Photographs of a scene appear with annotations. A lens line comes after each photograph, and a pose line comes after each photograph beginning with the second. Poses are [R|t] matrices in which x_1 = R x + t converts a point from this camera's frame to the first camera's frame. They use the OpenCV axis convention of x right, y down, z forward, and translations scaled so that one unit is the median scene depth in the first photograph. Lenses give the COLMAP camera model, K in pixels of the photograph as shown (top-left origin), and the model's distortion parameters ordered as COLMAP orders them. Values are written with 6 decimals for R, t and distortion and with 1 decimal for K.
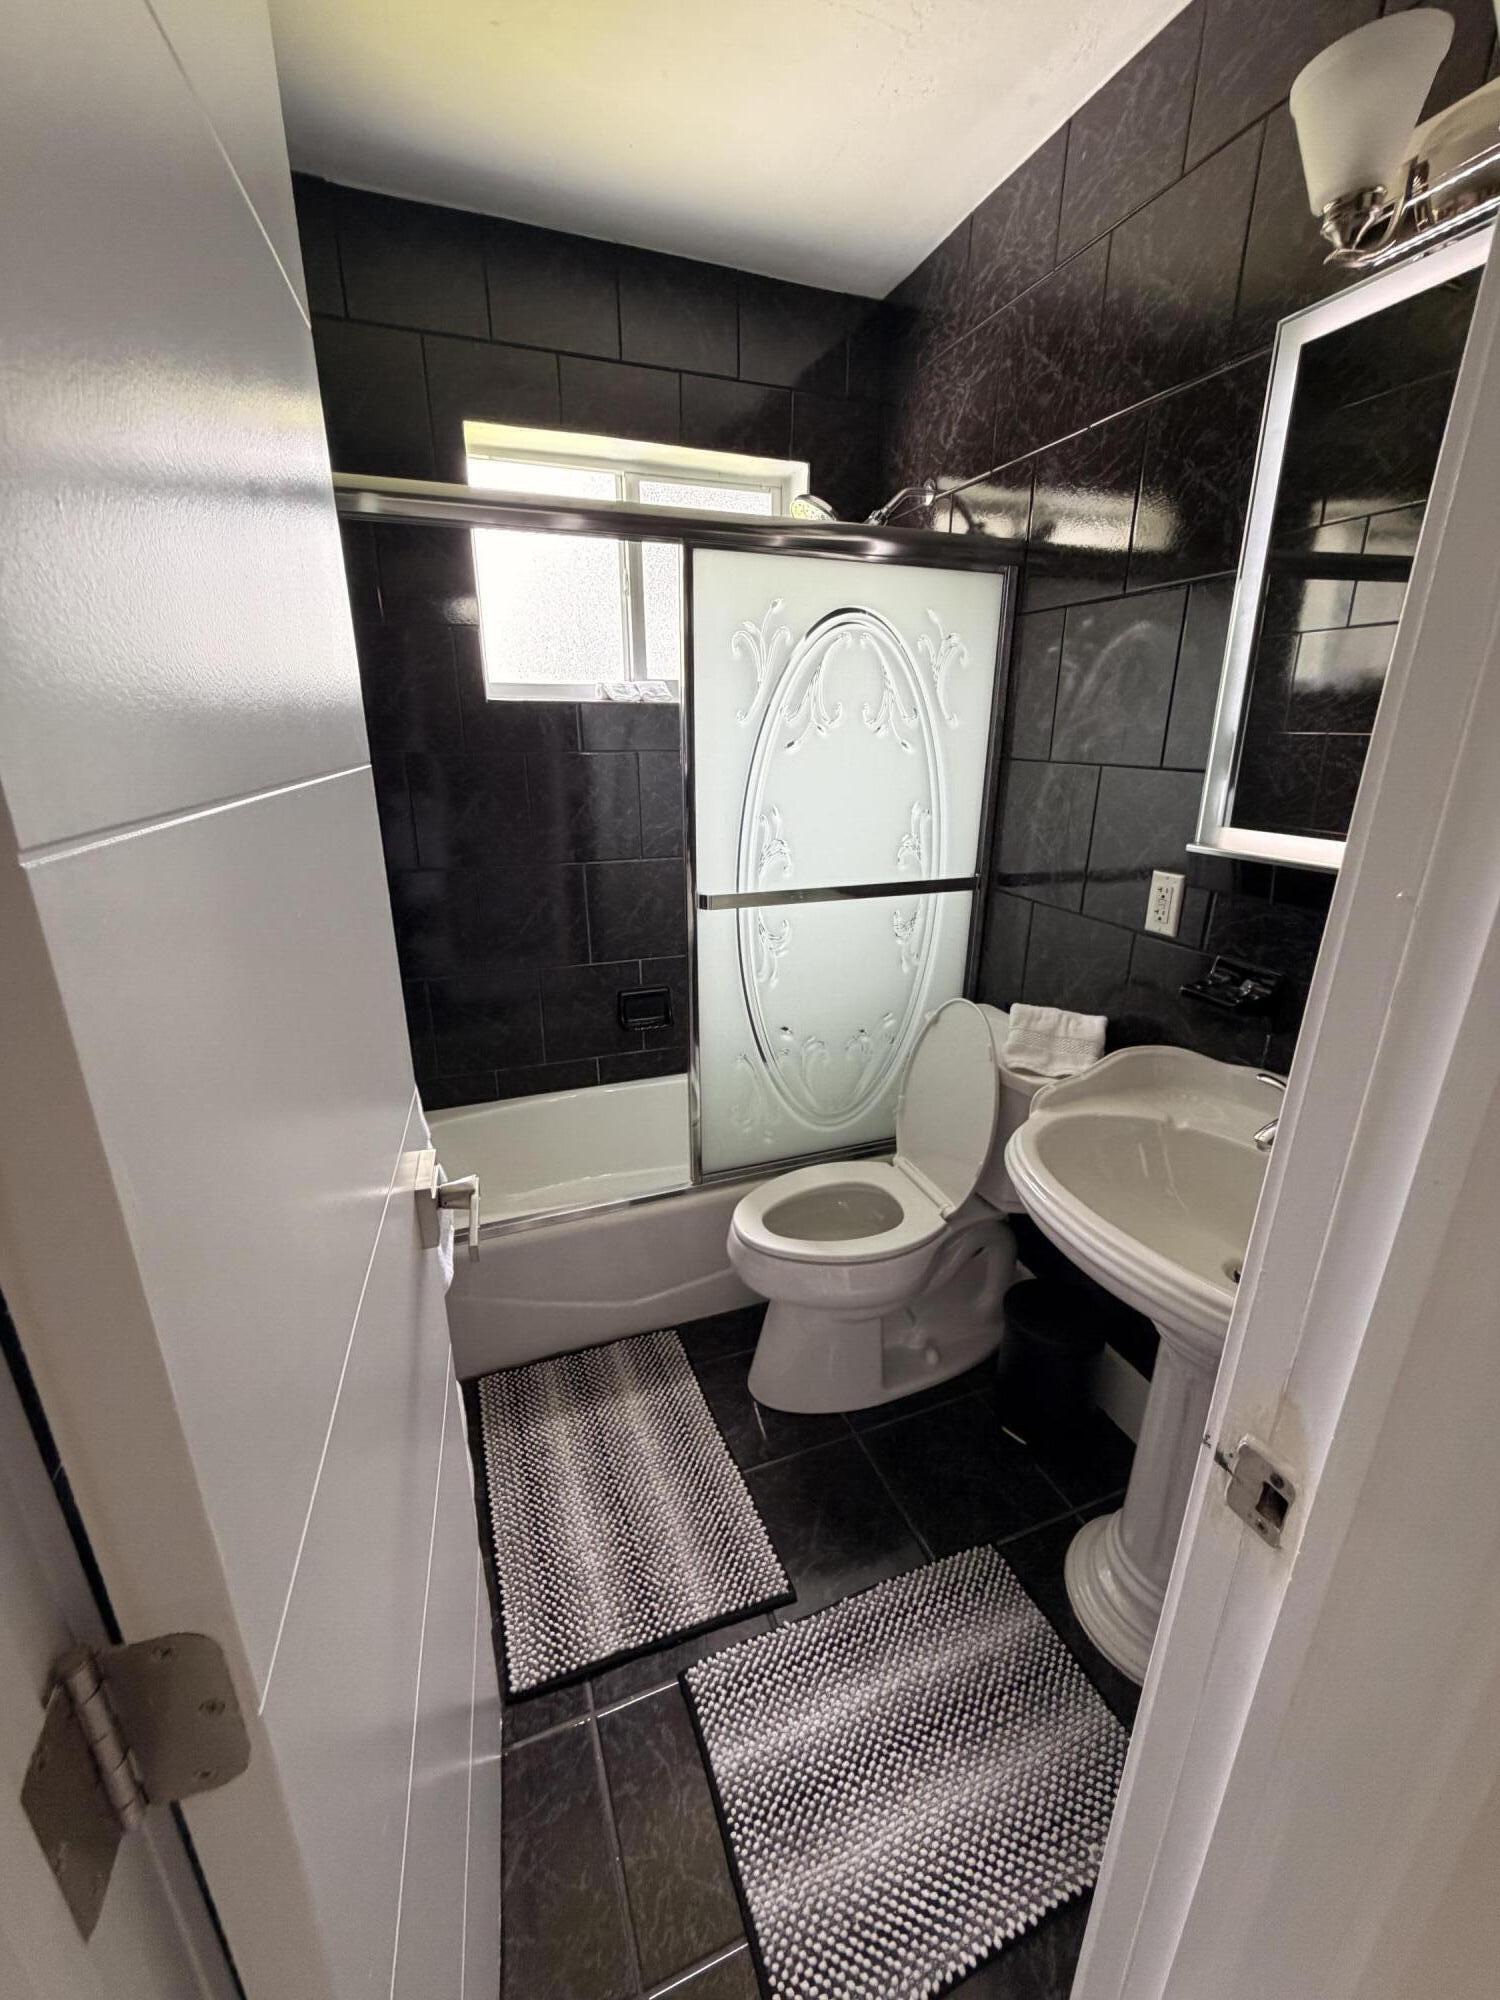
lens RADIAL K [[800.8, 0, 750.2], [0, 800.8, 996.9], [0, 0, 1]] dist [0.000765, -0.000008]
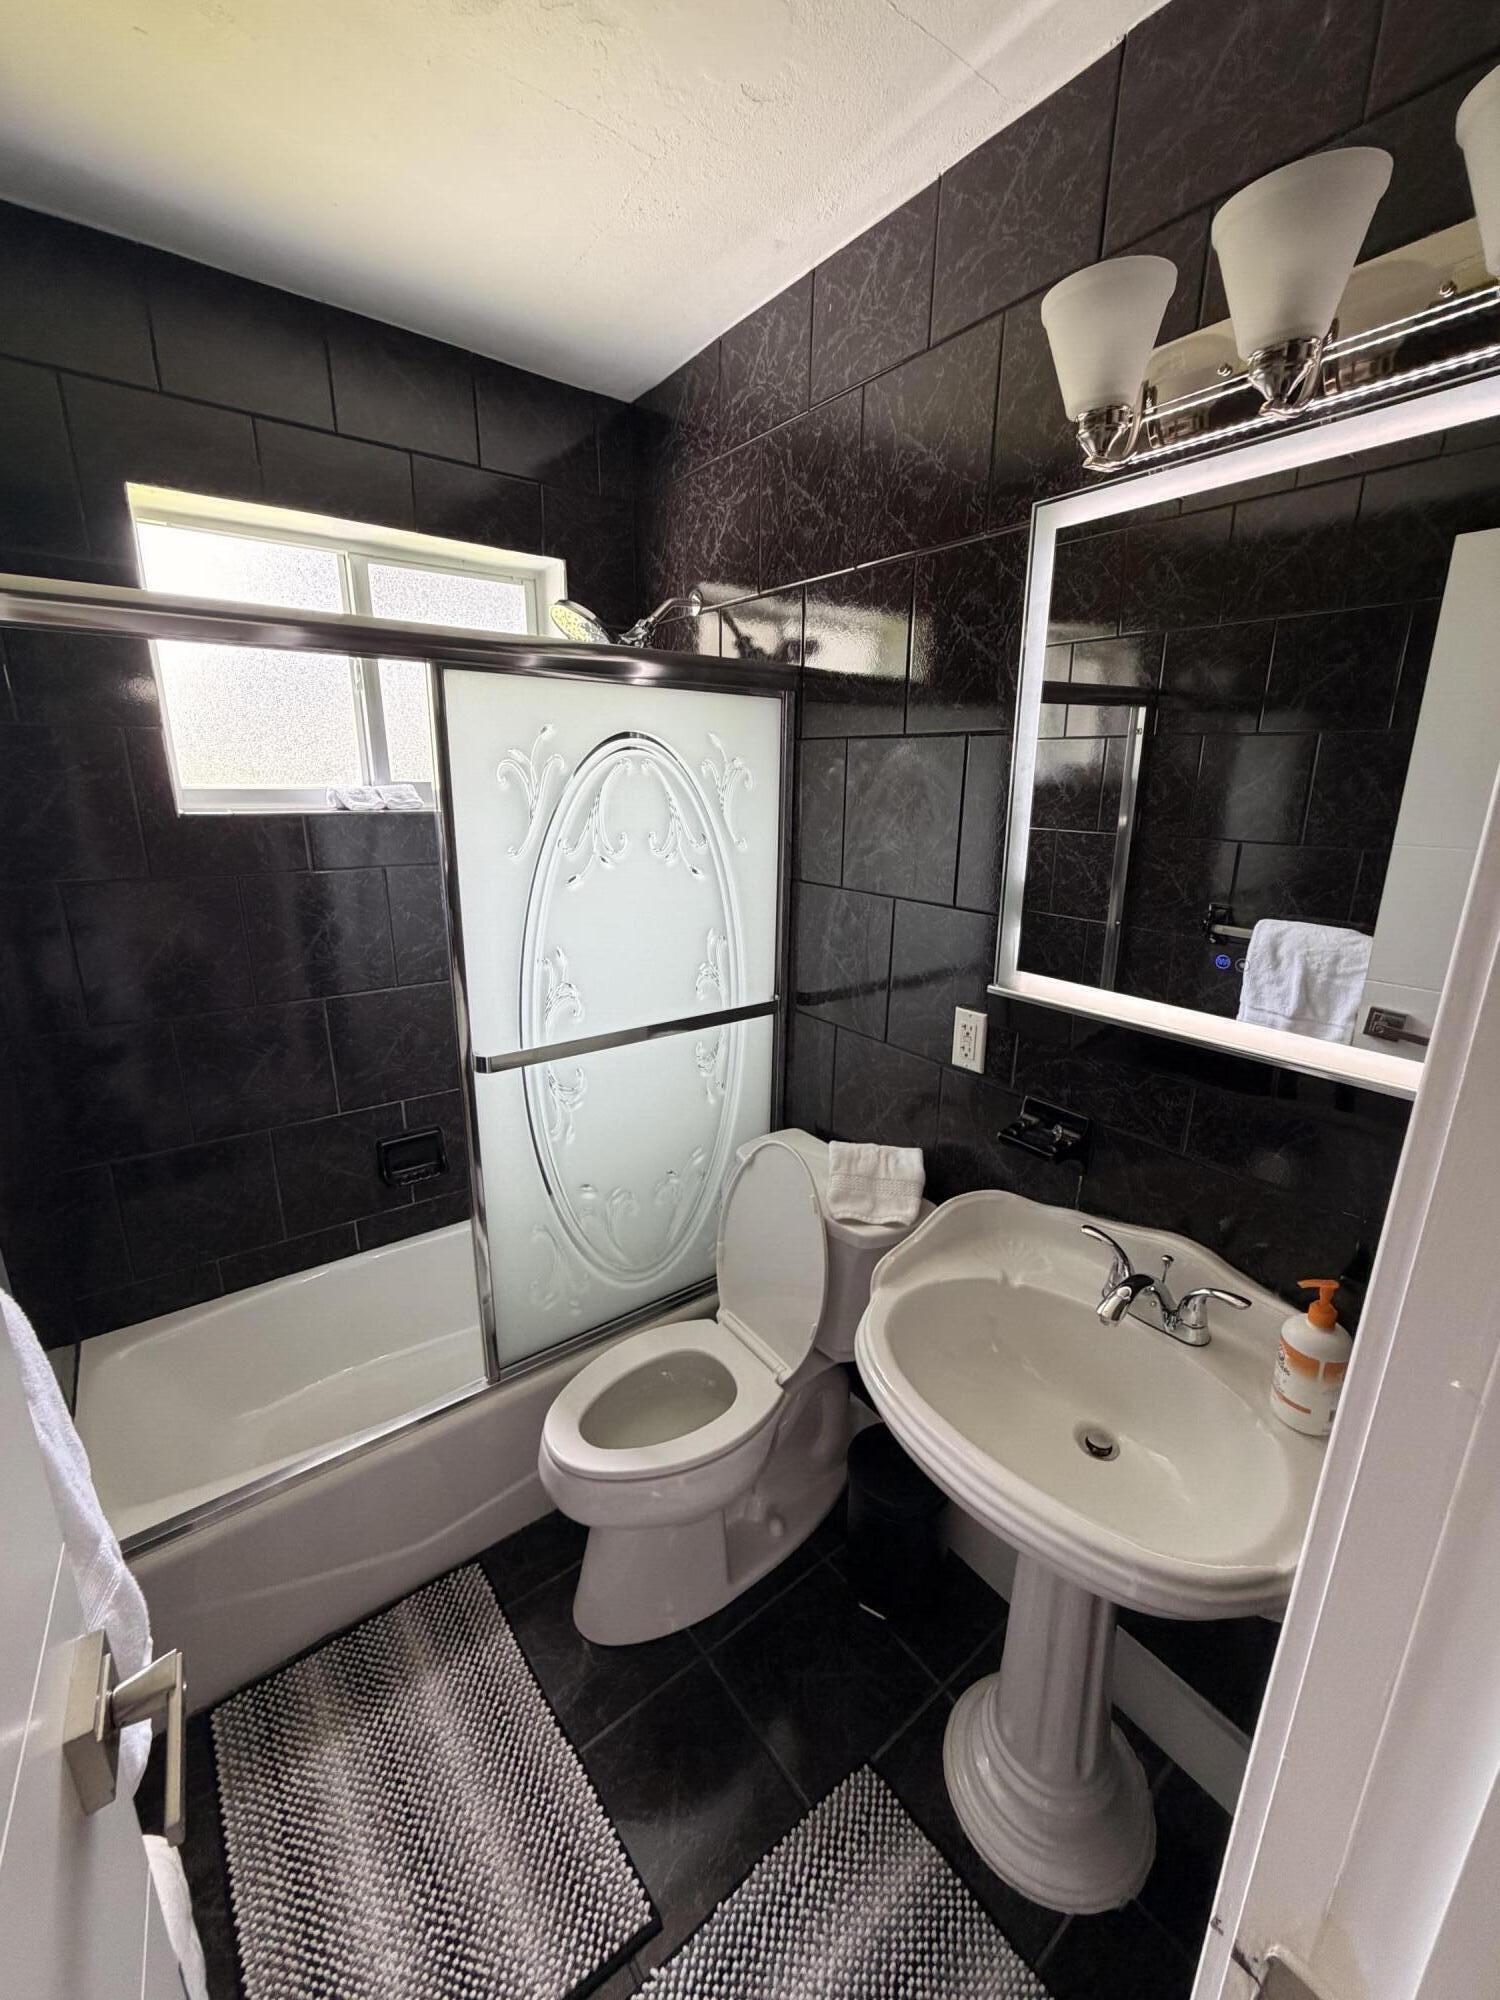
lens RADIAL K [[800.8, 0, 749.8], [0, 800.8, 997.0], [0, 0, 1]] dist [0.000765, -0.000008]
pose [[0.958640, -0.067507, 0.276498, -0.015600], [0.082028, 0.995775, -0.041279, -0.131546], [-0.272543, 0.062252, 0.960127, 0.097480]]
